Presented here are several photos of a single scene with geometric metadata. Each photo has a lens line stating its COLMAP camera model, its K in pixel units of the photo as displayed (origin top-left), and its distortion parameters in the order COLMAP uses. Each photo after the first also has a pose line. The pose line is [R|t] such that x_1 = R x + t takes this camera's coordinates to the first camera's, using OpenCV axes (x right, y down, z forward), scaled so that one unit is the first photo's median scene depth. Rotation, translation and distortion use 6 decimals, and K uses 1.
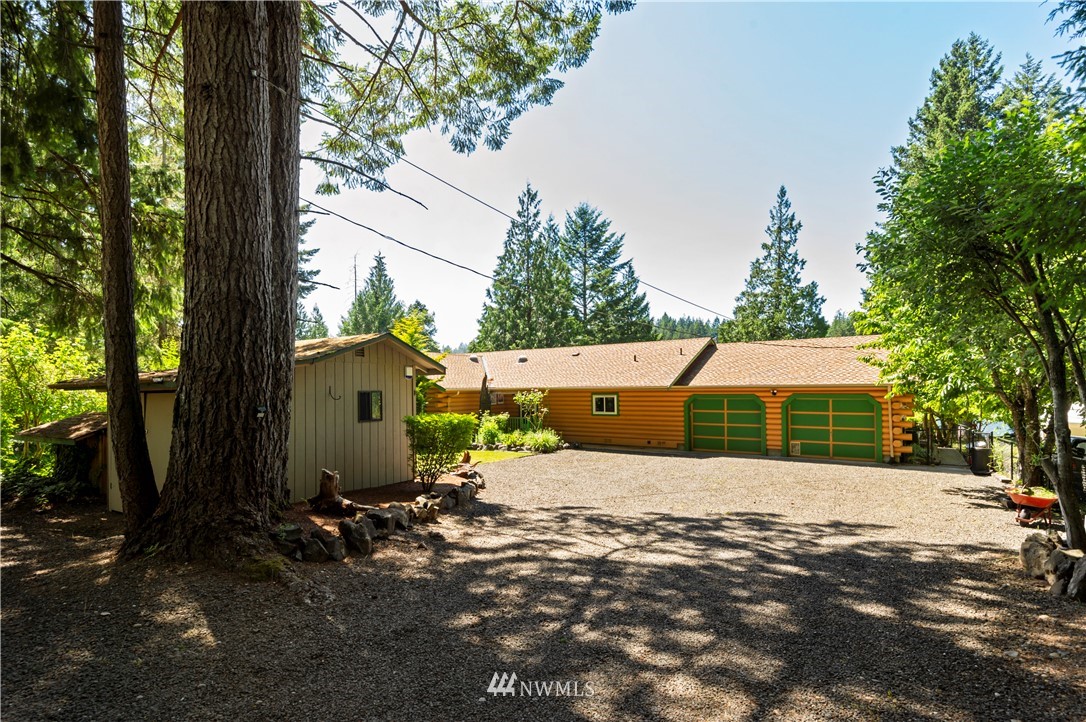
lens RADIAL K [[543.1, 0, 543.5], [0, 543.1, 389.3], [0, 0, 1]] dist [0.001765, -0.000187]
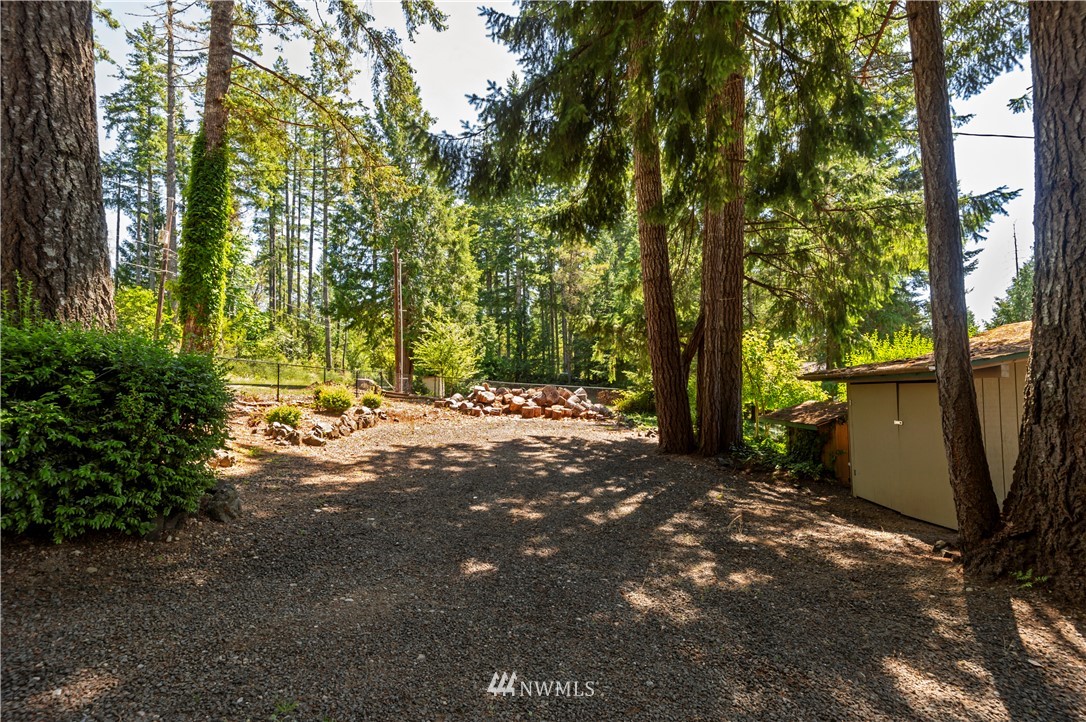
lens RADIAL K [[485.7, 0, 541.5], [0, 485.7, 360.5], [0, 0, 1]] dist [0.030901, -0.018040]
pose [[0.469555, -0.045785, -0.881715, -0.097422], [0.004488, 0.998765, -0.049474, 0.002608], [0.882892, 0.019274, 0.469181, 0.008675]]
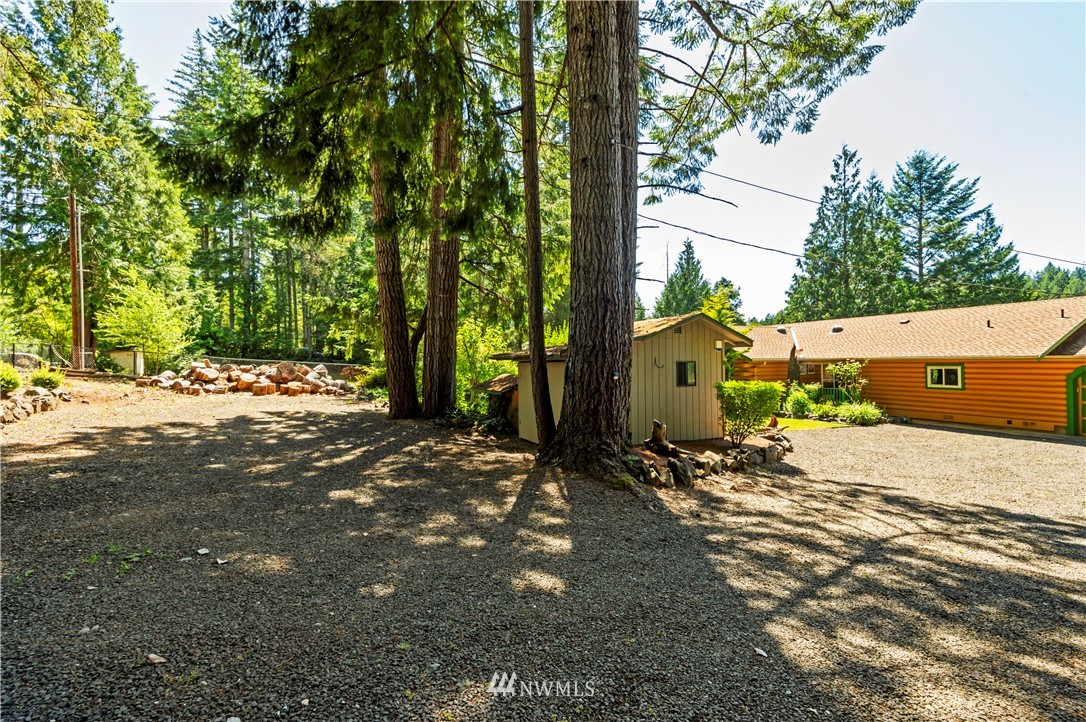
lens RADIAL K [[485.7, 0, 541.5], [0, 485.7, 360.5], [0, 0, 1]] dist [0.030901, -0.018040]
pose [[0.834284, 0.000871, -0.551335, 0.006754], [0.000165, 0.999998, 0.001829, -0.000295], [0.551336, -0.001616, 0.834282, -0.048259]]
